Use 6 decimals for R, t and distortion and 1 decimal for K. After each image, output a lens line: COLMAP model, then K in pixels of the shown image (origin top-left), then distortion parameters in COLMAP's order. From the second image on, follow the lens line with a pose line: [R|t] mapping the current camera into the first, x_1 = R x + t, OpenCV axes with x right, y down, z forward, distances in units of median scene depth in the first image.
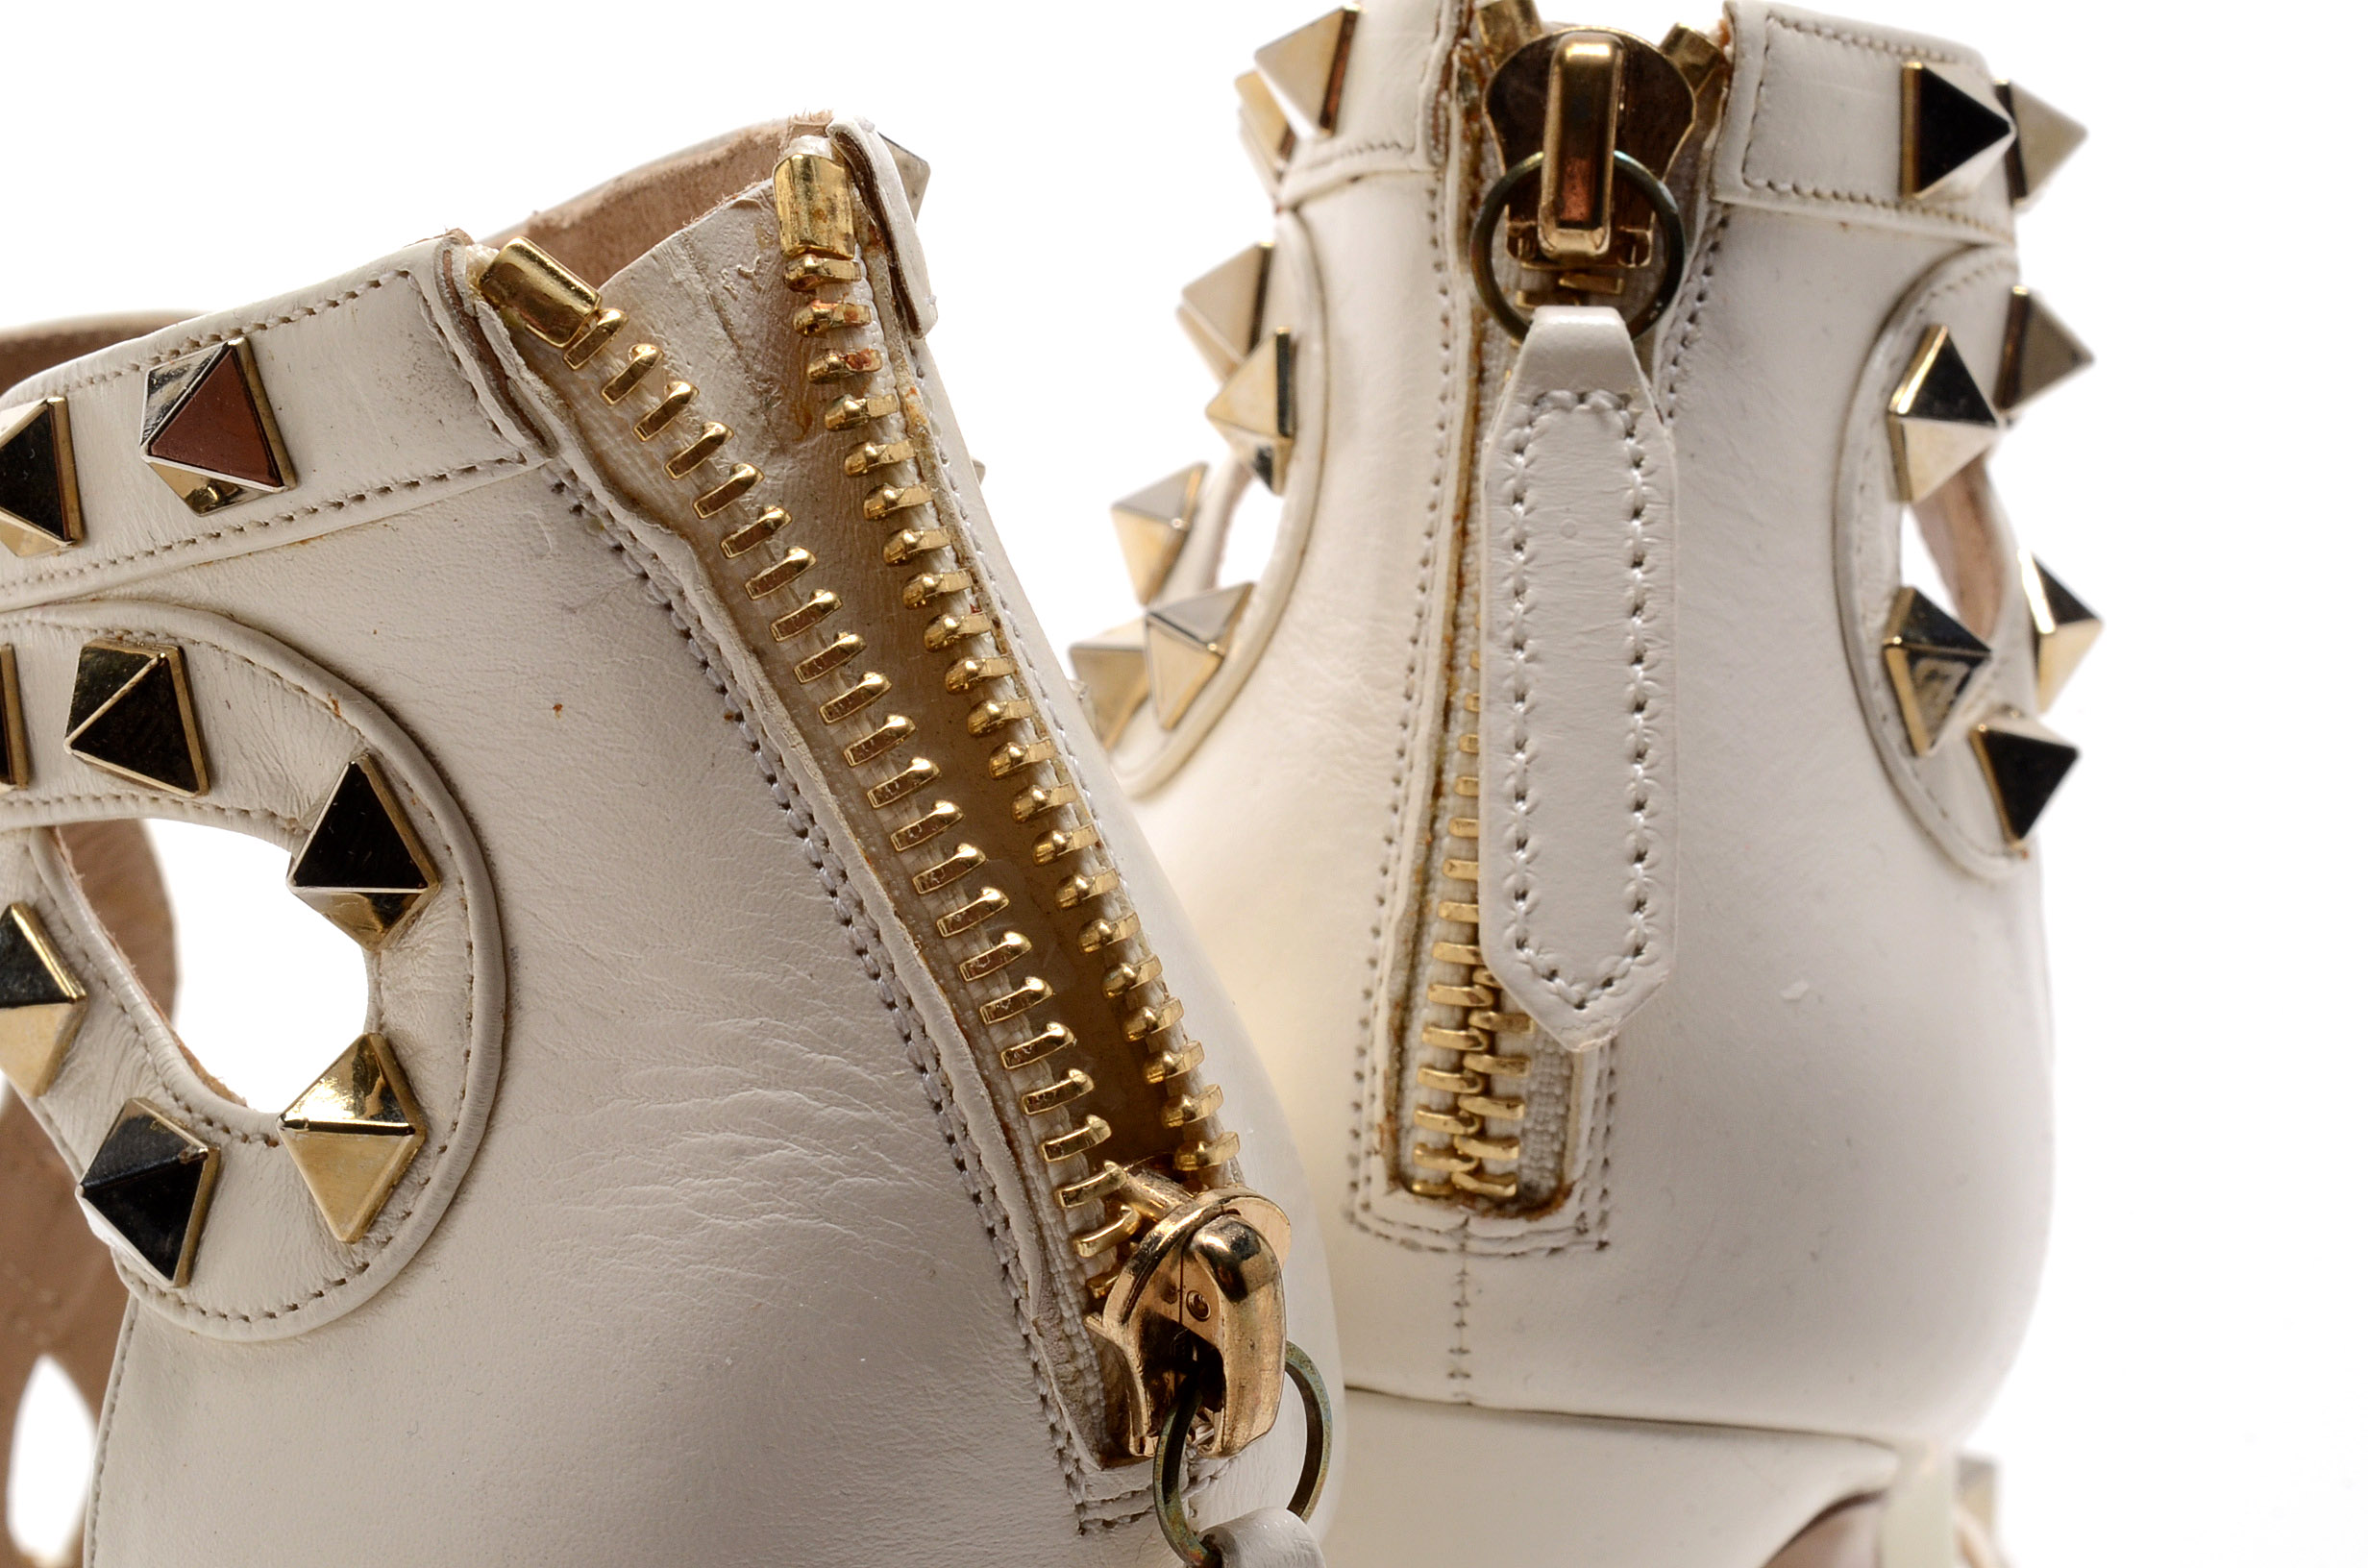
lens RADIAL K [[5693.9, 0, 1178.1], [0, 5693.9, 769.4], [0, 0, 1]] dist [0.253911, 0.000000]
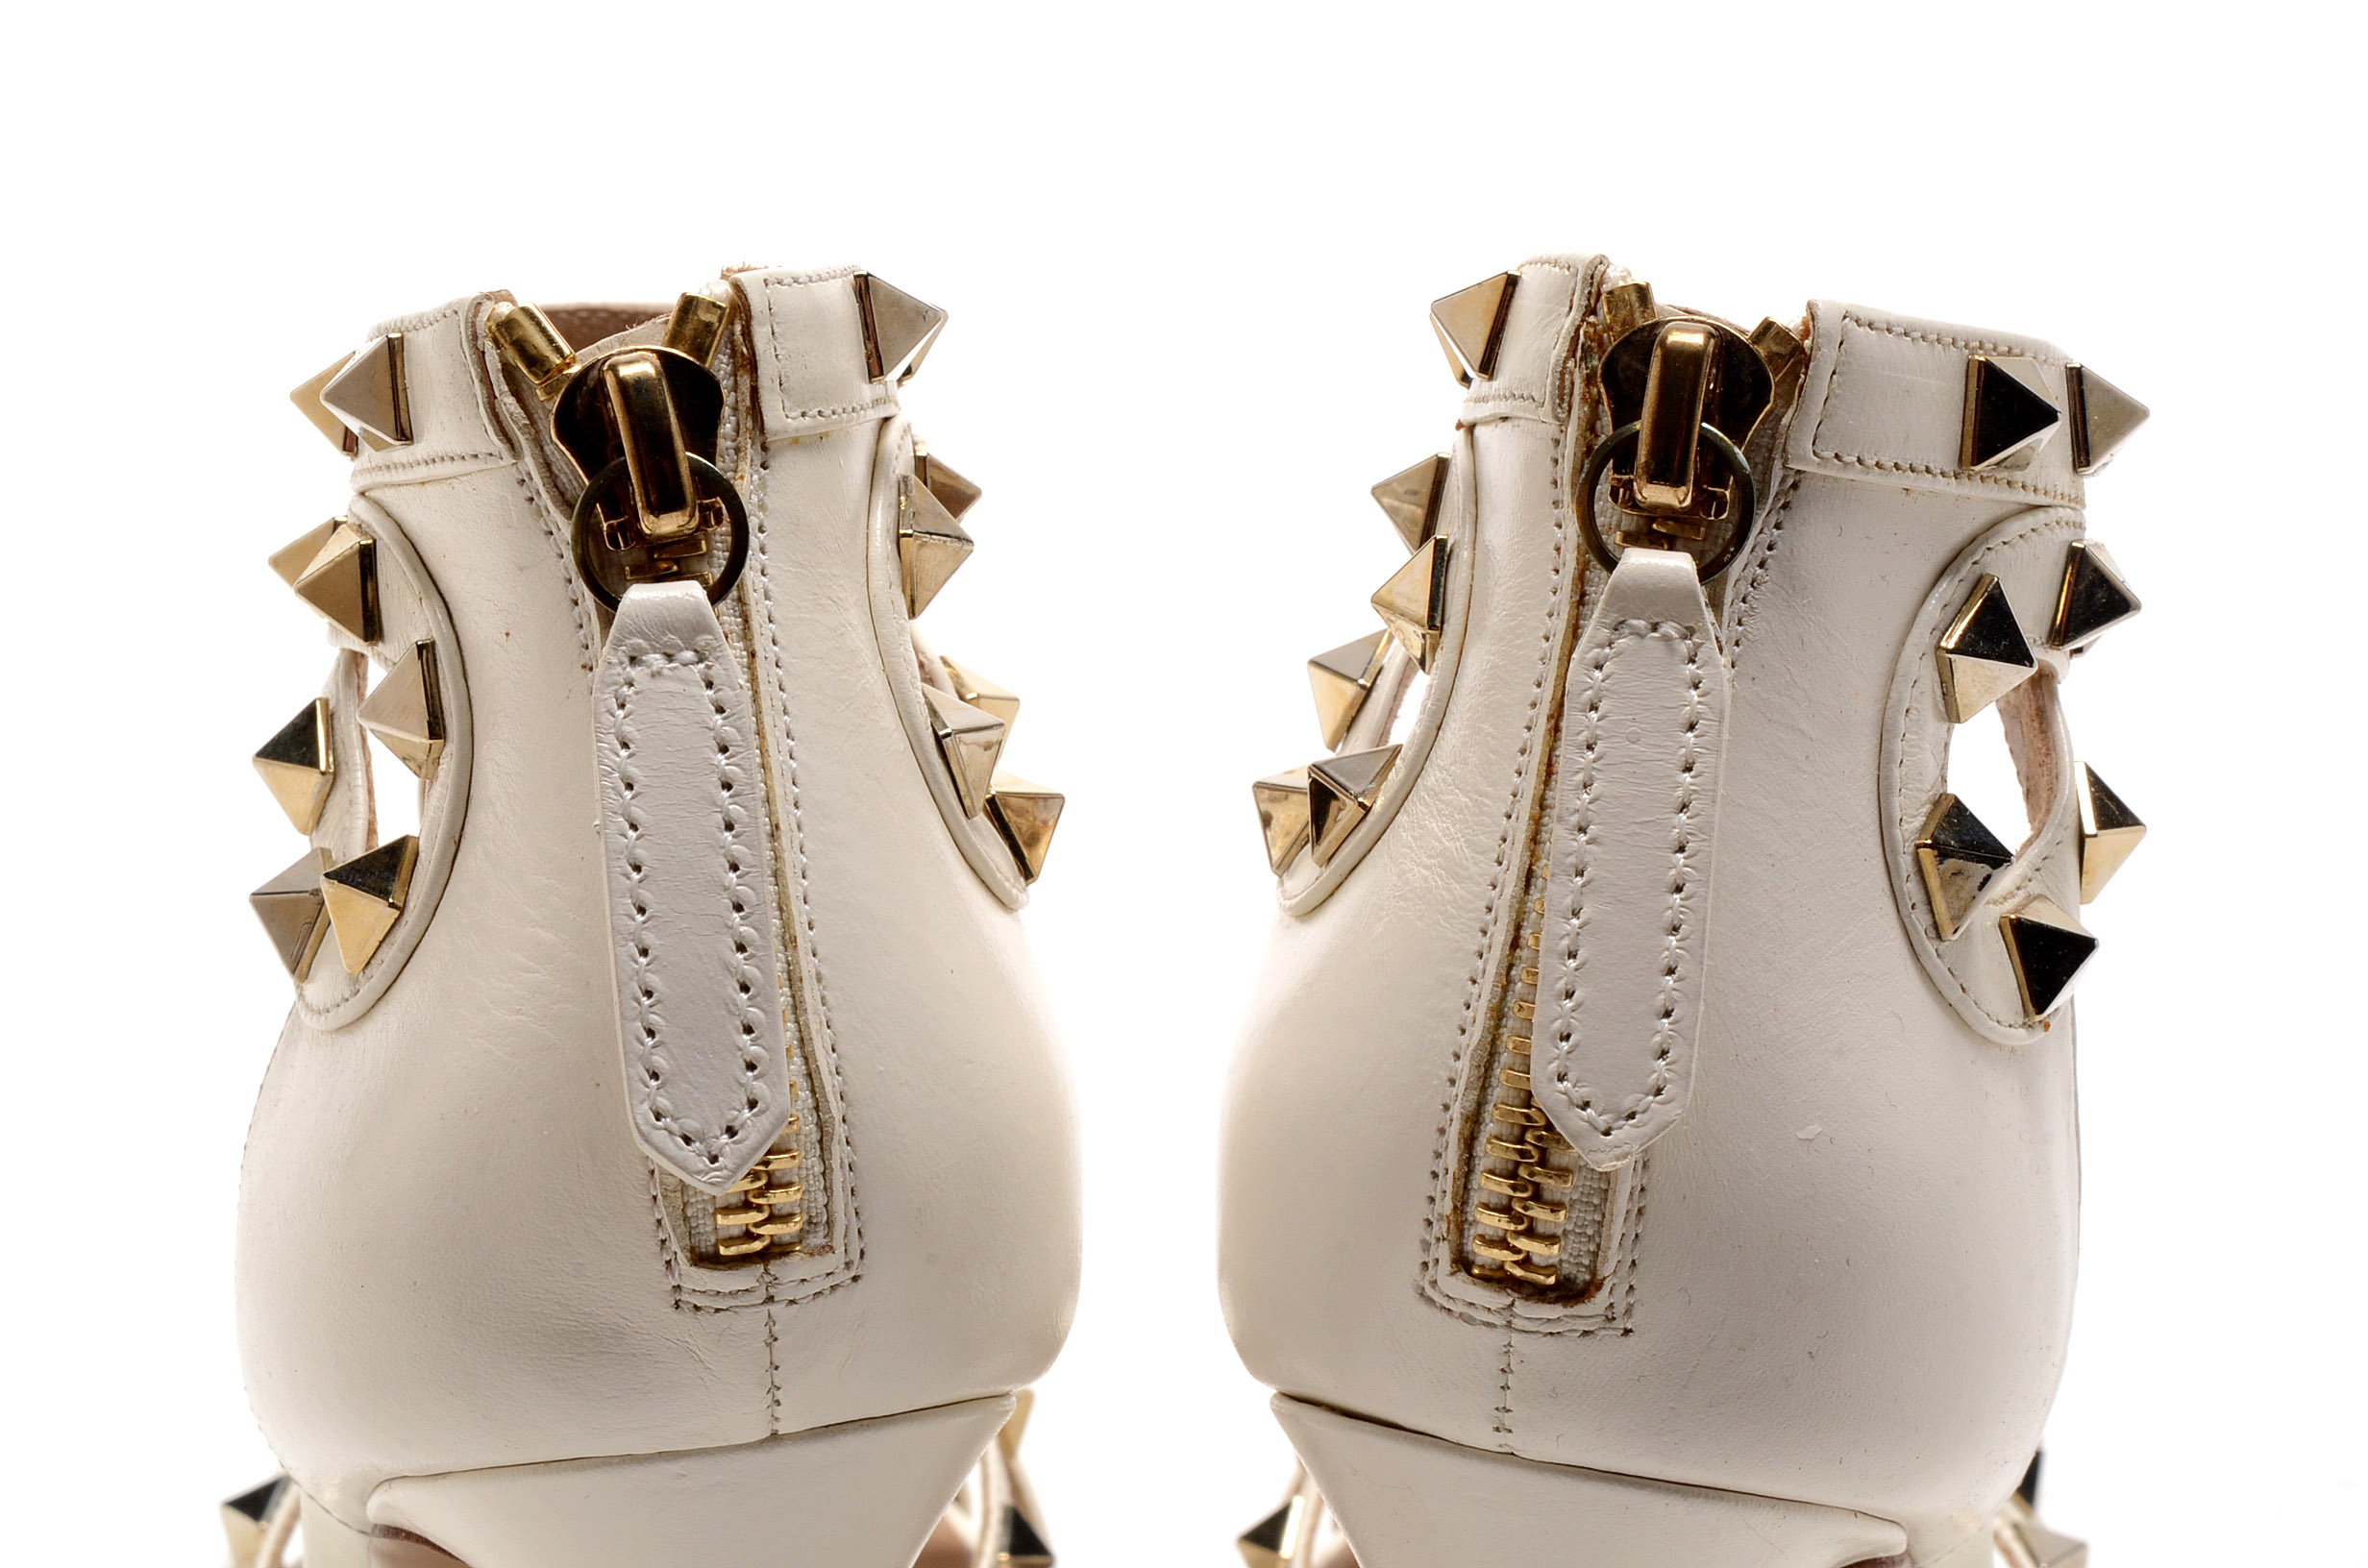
lens RADIAL K [[5693.9, 0, 1186.1], [0, 5693.9, 796.6], [0, 0, 1]] dist [0.253911, 0.000000]
pose [[0.994970, 0.073569, -0.067990, 0.054864], [-0.073621, 0.997285, 0.001733, -0.023527], [0.067933, 0.003281, 0.997684, -0.199186]]
